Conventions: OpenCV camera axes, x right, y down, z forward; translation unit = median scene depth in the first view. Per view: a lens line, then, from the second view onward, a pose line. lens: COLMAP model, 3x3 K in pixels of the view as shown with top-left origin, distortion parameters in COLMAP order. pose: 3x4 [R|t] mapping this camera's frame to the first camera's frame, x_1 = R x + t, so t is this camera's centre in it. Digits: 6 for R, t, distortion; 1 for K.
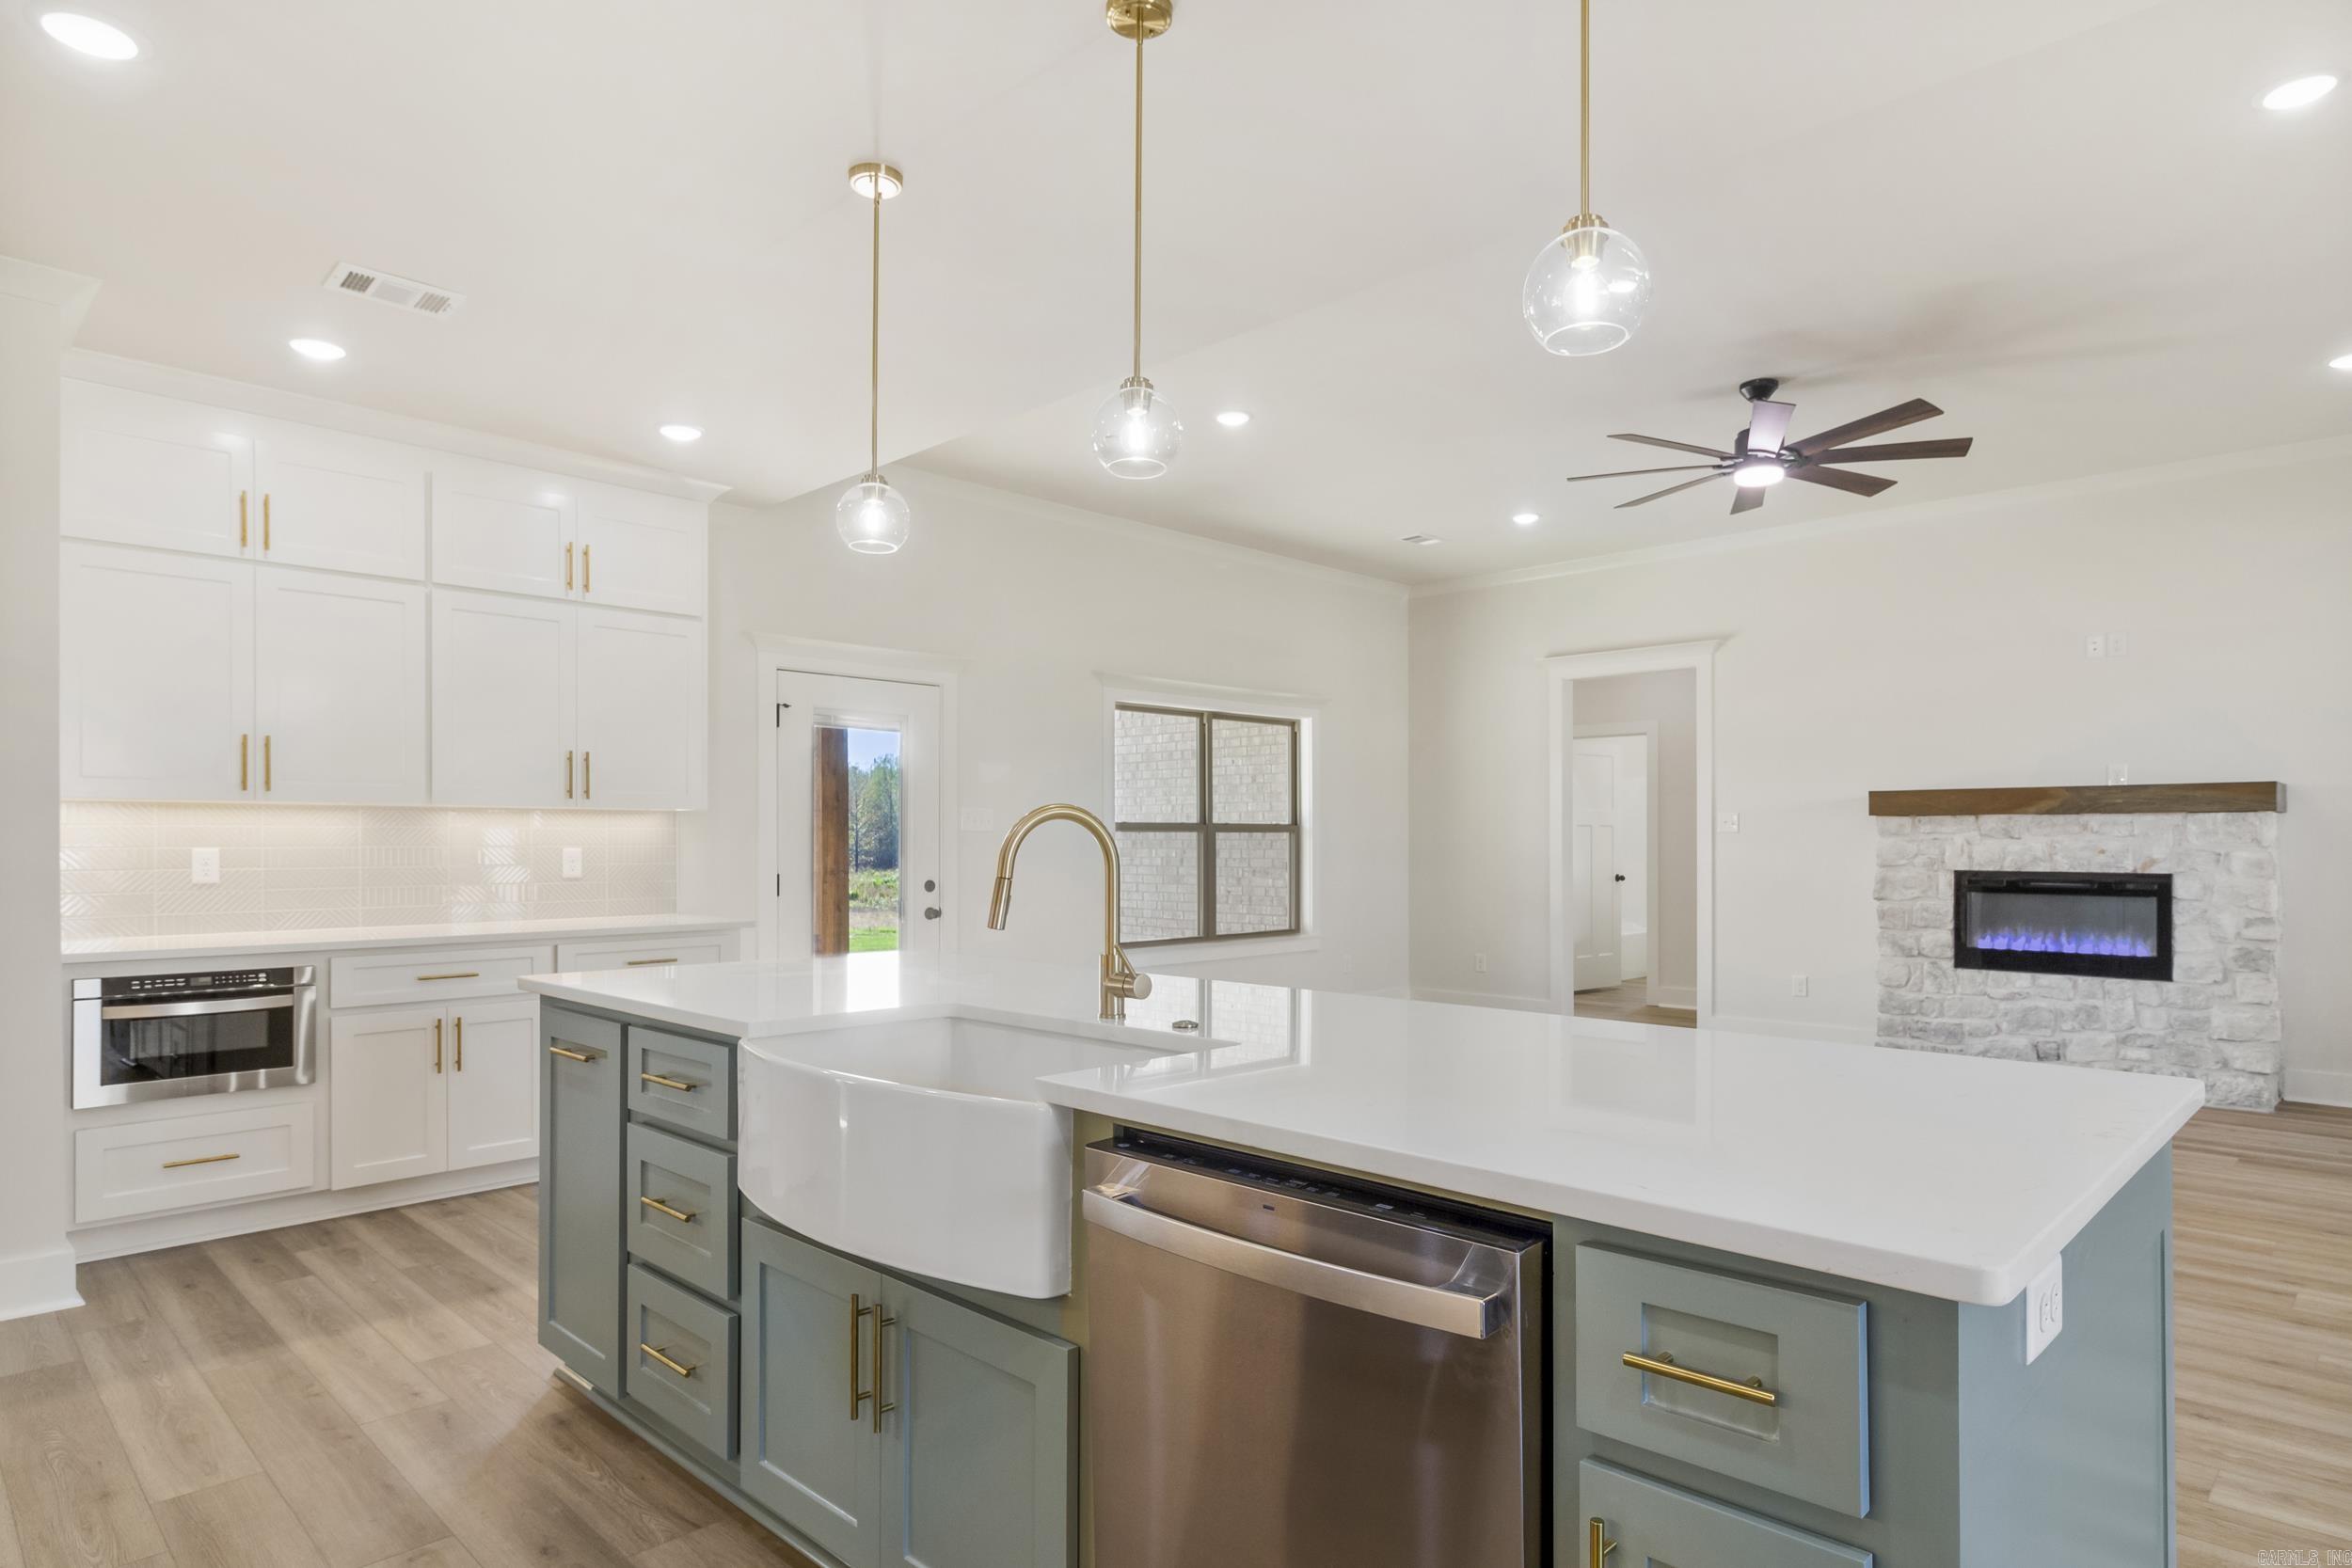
lens RADIAL K [[1310.6, 0, 1199.4], [0, 1310.6, 840.0], [0, 0, 1]] dist [0.002175, 0.003554]
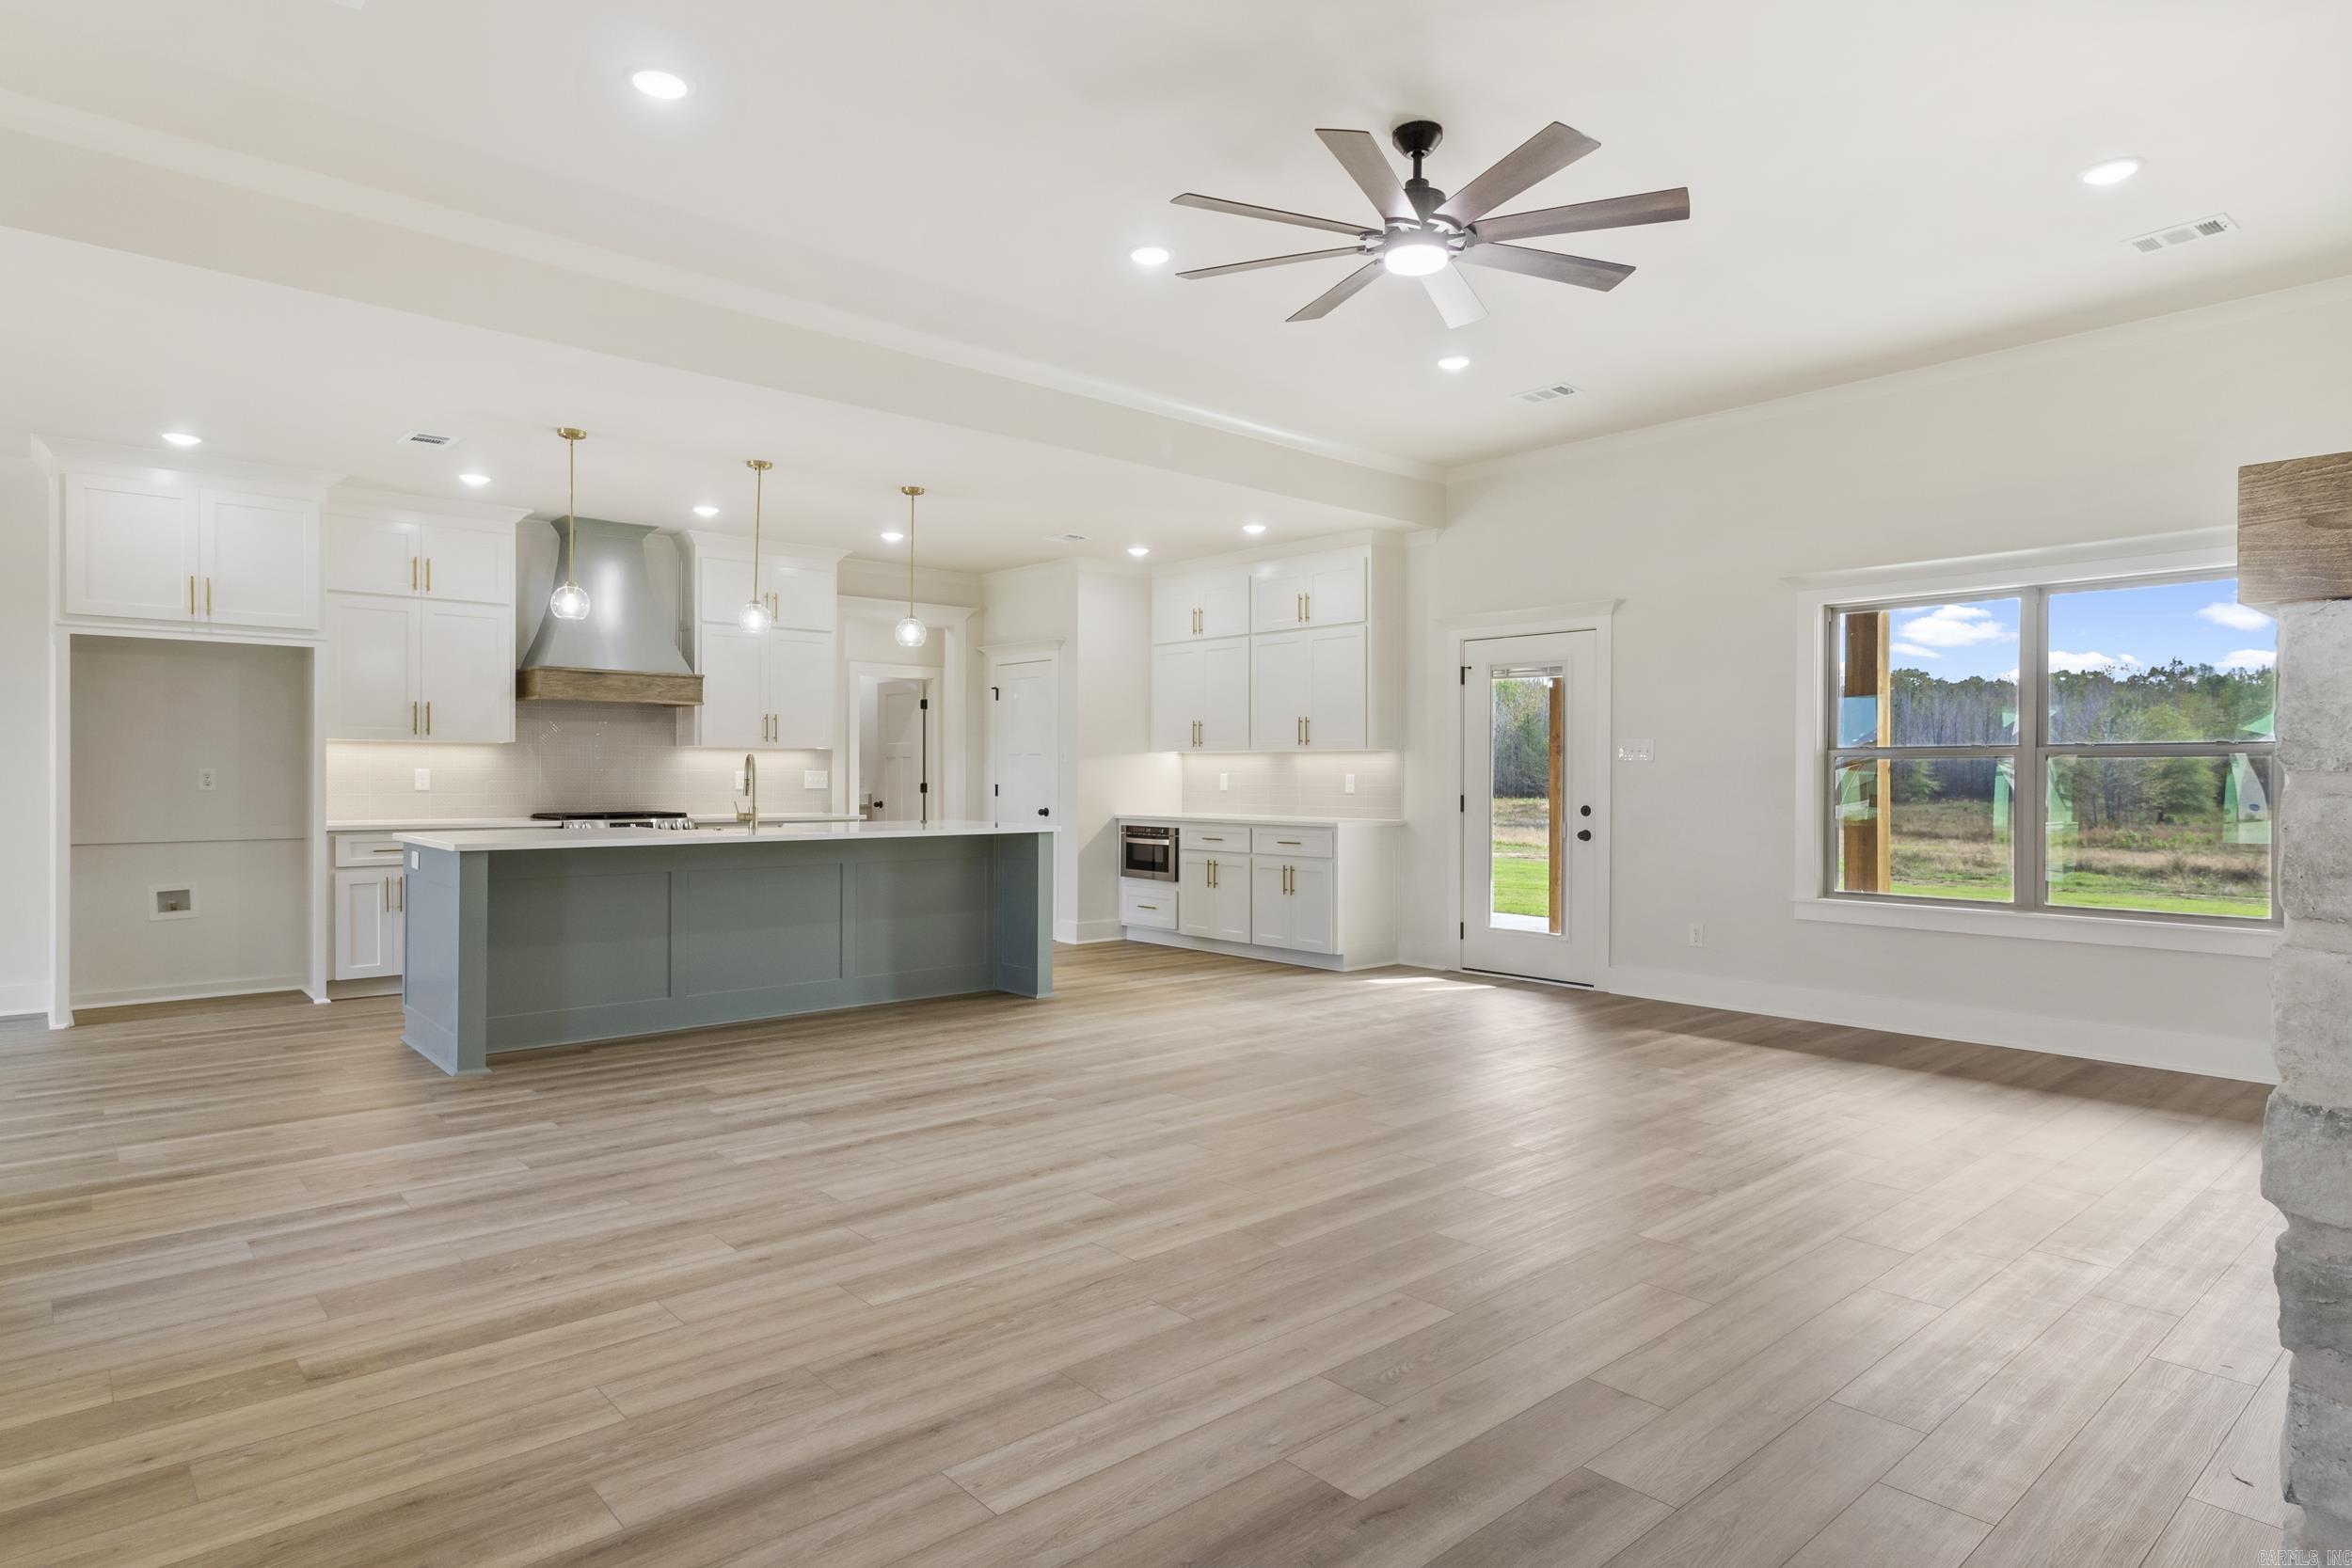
lens RADIAL K [[1310.6, 0, 1192.6], [0, 1310.6, 796.2], [0, 0, 1]] dist [0.002175, 0.003554]
pose [[-0.073549, 0.016331, -0.997158, 0.970038], [-0.002201, 0.999861, 0.016538, 0.005297], [0.997289, 0.003411, -0.073503, 0.779710]]
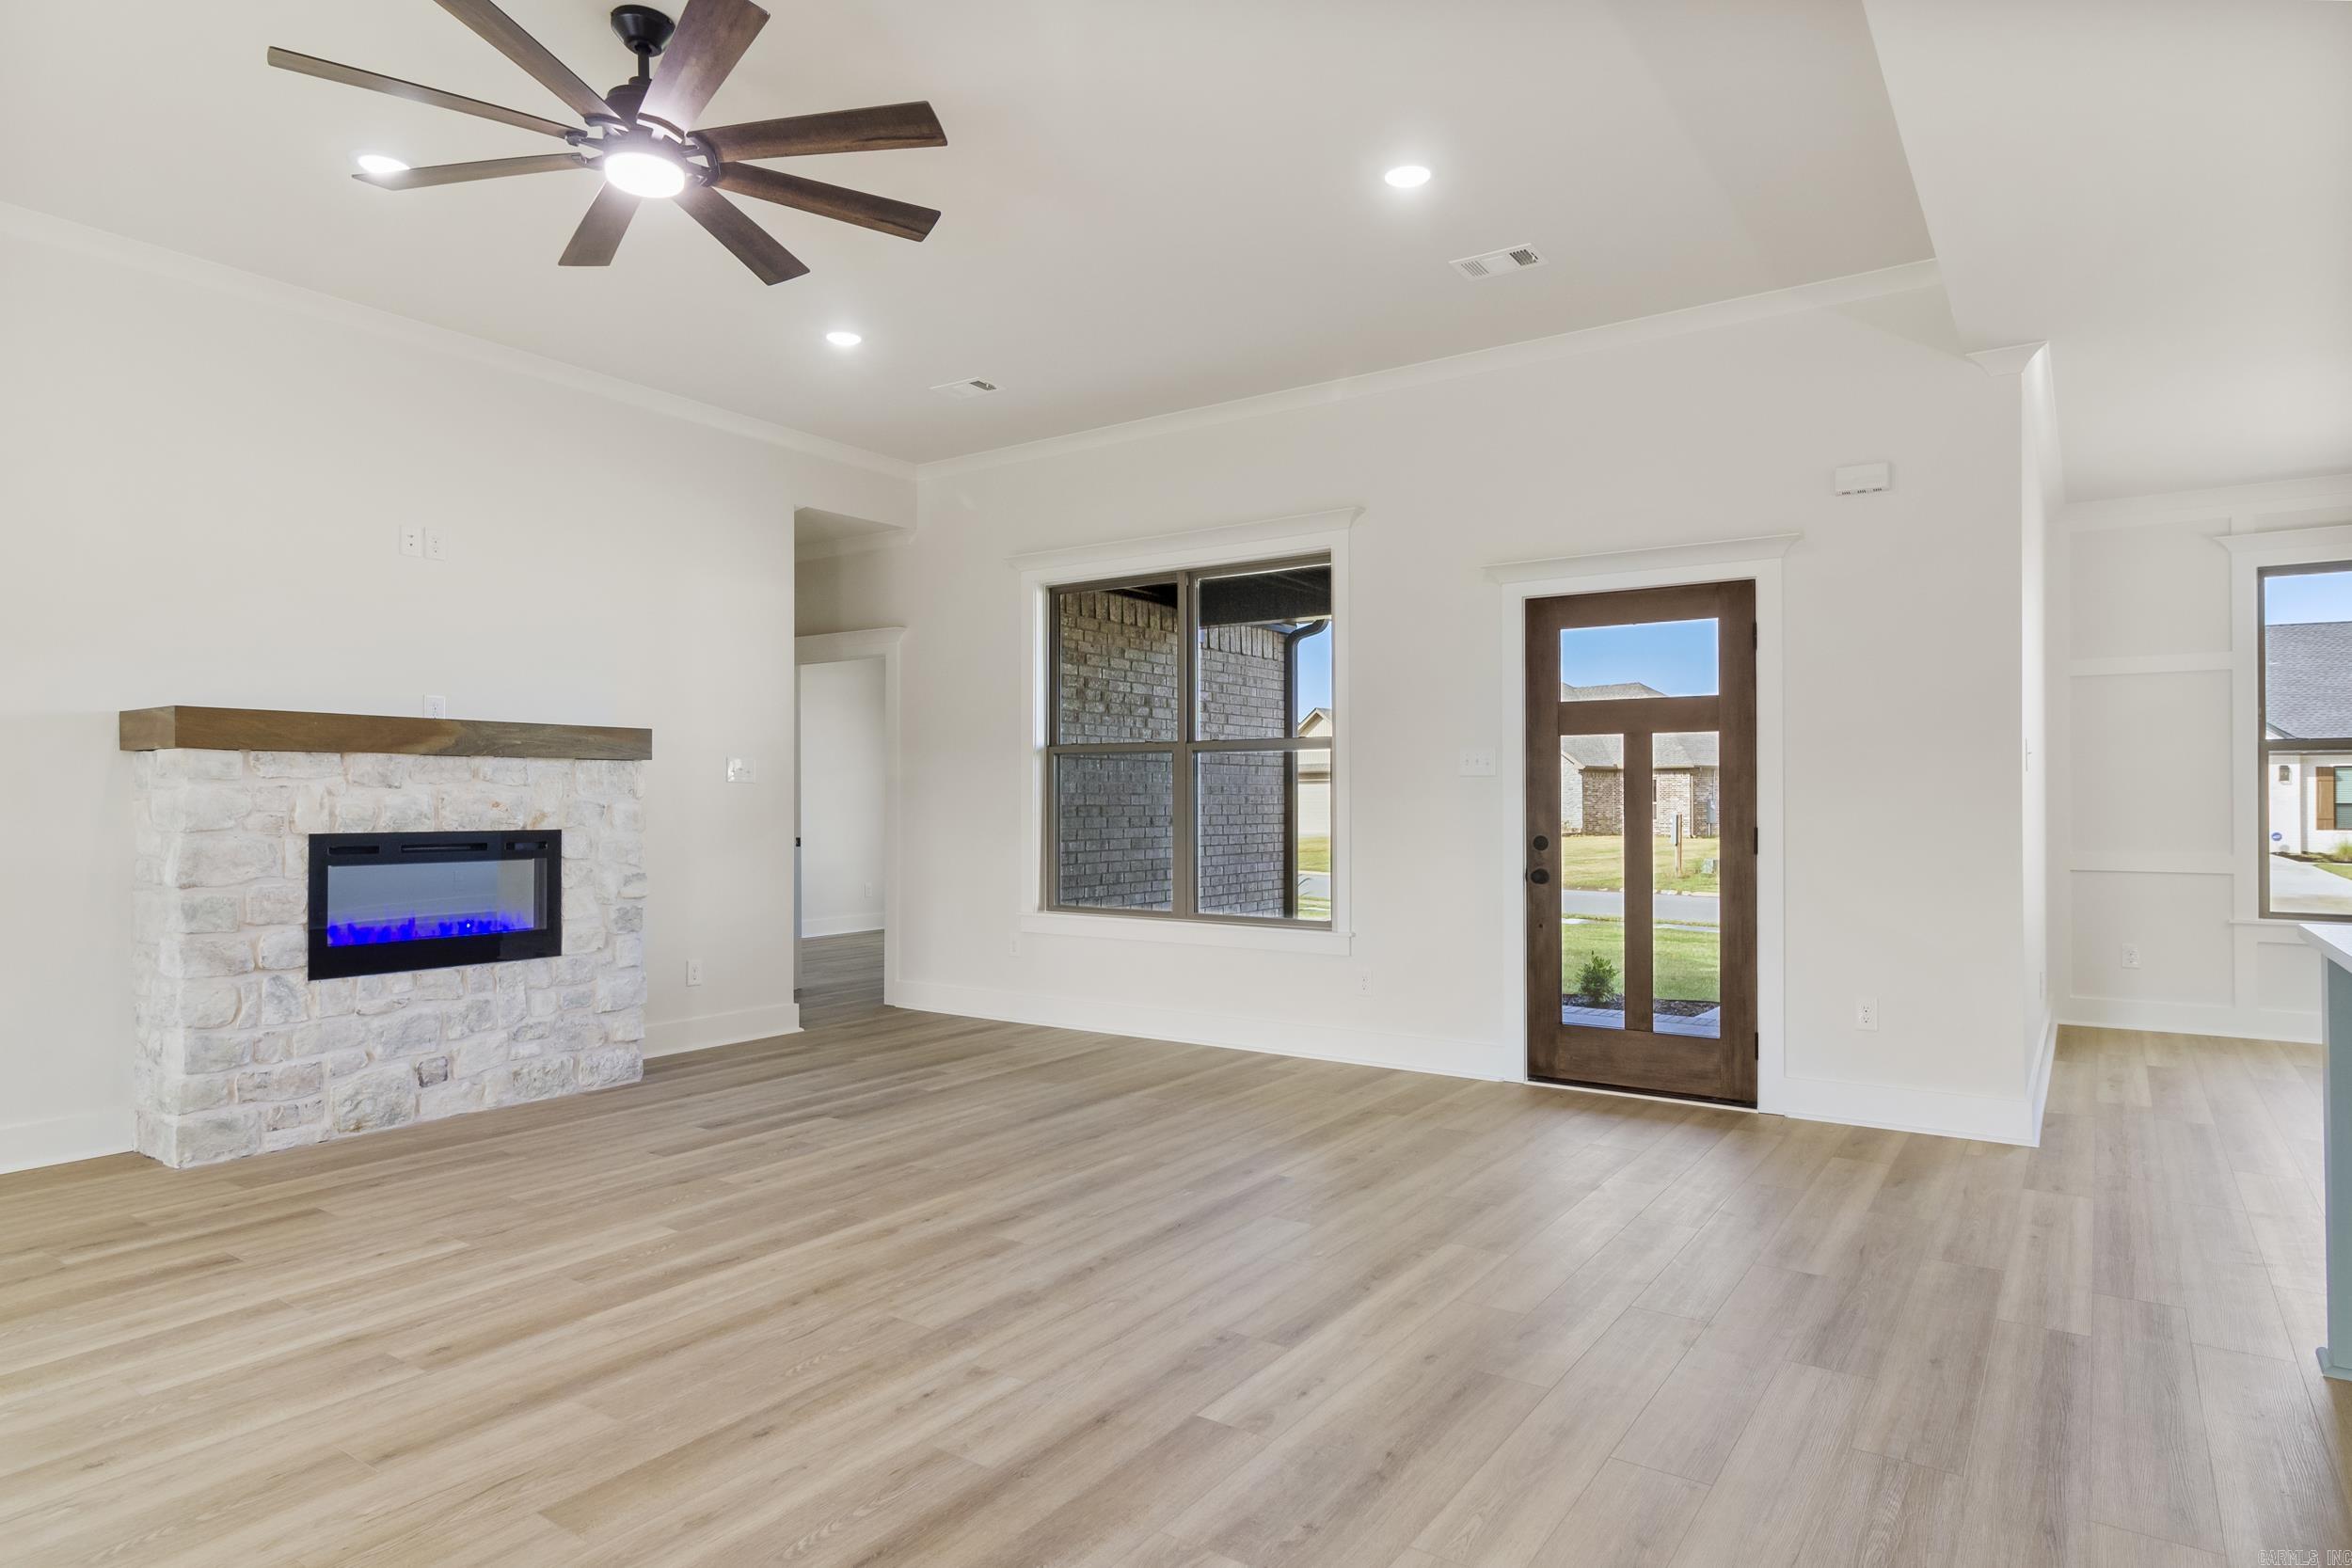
lens RADIAL K [[1310.6, 0, 1185.9], [0, 1310.6, 789.2], [0, 0, 1]] dist [0.002175, 0.003554]
pose [[-0.160722, 0.009680, 0.986952, -0.169868], [0.001582, 0.999953, -0.009550, 0.007585], [-0.986998, 0.000026, -0.160730, 0.713880]]
